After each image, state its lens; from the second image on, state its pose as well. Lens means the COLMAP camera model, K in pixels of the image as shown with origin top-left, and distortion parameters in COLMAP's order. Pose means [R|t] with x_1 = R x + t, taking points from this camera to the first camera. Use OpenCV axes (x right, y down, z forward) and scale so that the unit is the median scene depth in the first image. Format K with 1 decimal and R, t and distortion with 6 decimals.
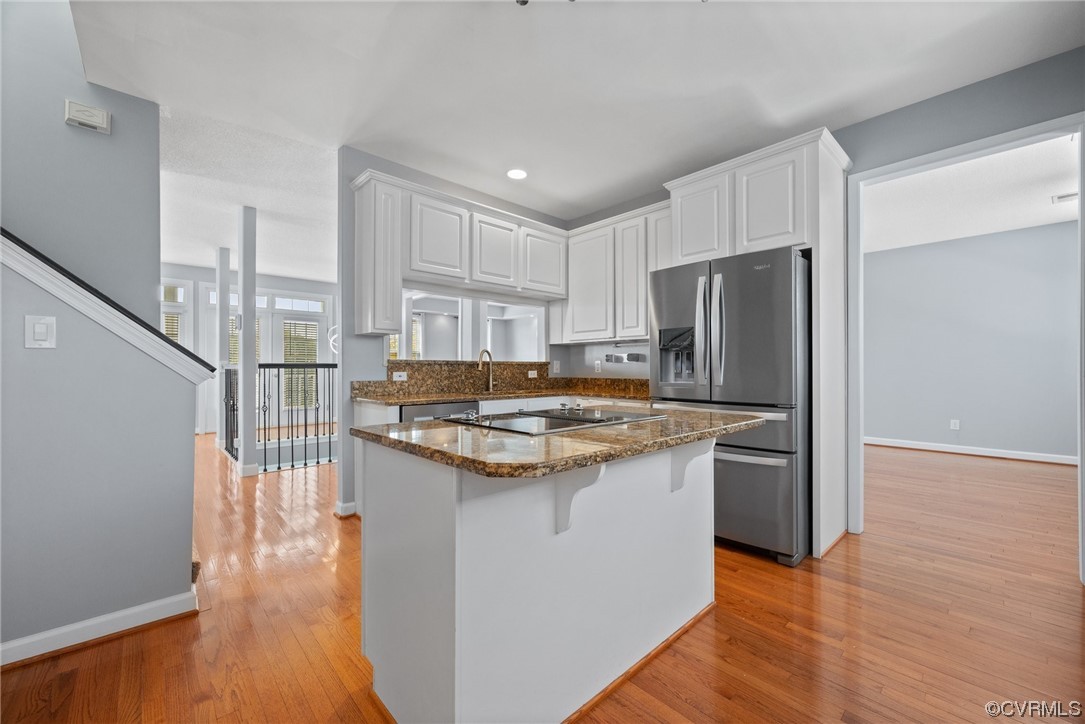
lens RADIAL K [[434.4, 0, 544.0], [0, 434.4, 364.6], [0, 0, 1]] dist [0.001219, 0.000209]
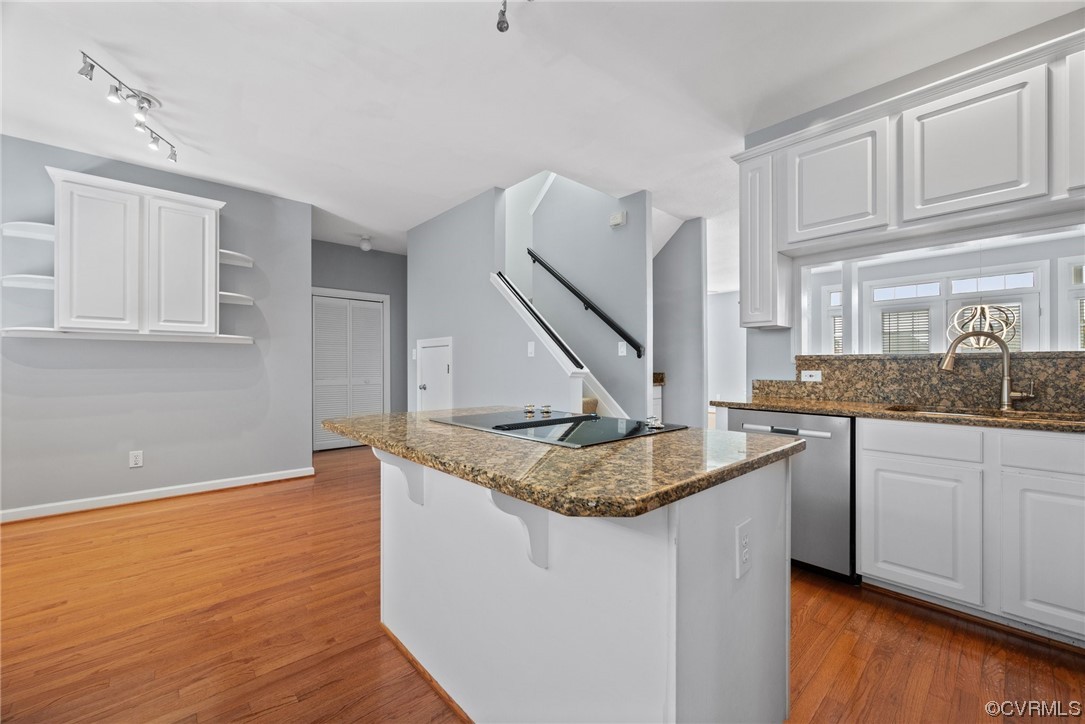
lens RADIAL K [[434.4, 0, 549.0], [0, 434.4, 362.8], [0, 0, 1]] dist [0.001219, 0.000209]
pose [[-0.006613, -0.008801, -0.999939, 0.443457], [0.007845, 0.999930, -0.008852, 0.005544], [0.999947, -0.007903, -0.006543, 0.492216]]
